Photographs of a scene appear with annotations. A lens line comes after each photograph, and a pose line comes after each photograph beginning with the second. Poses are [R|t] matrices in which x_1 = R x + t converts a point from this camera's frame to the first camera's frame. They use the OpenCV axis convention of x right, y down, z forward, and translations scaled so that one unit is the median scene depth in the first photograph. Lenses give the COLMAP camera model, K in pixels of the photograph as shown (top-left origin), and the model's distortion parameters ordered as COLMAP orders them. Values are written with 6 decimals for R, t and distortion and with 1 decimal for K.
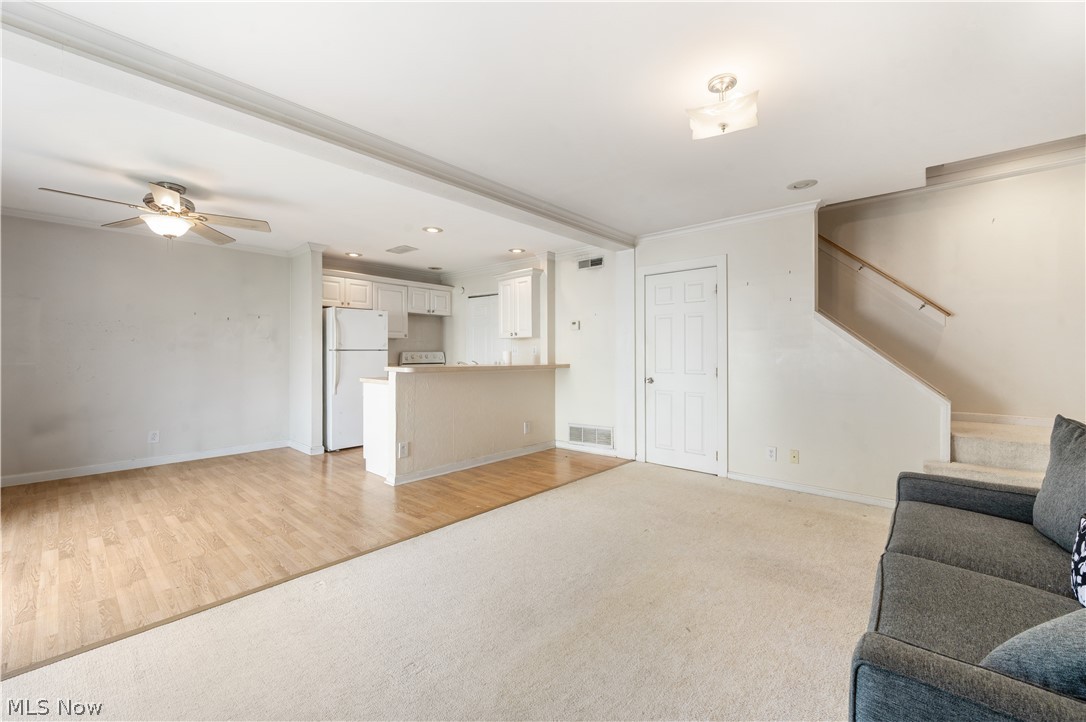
lens RADIAL K [[455.9, 0, 539.8], [0, 455.9, 350.8], [0, 0, 1]] dist [-0.009156, -0.000286]
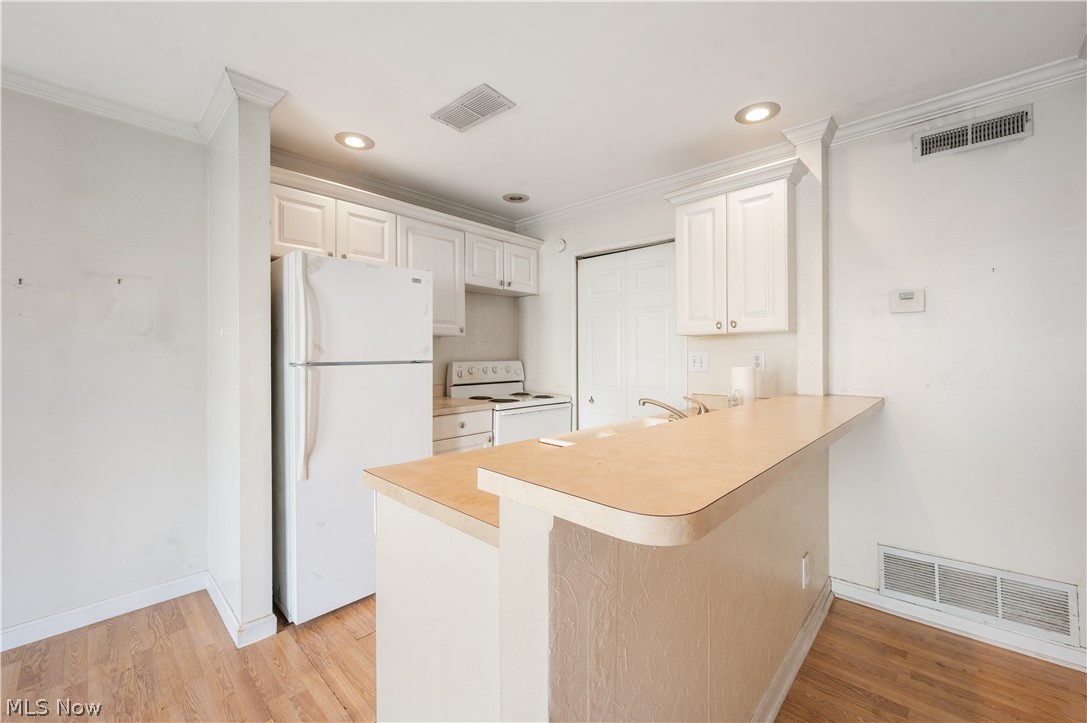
lens RADIAL K [[438.0, 0, 528.5], [0, 438.0, 355.0], [0, 0, 1]] dist [-0.002996, -0.000239]
pose [[0.999182, 0.001254, -0.040418, -0.243796], [-0.000820, 0.999942, 0.010754, -0.013304], [0.040429, -0.010712, 0.999125, 0.633259]]
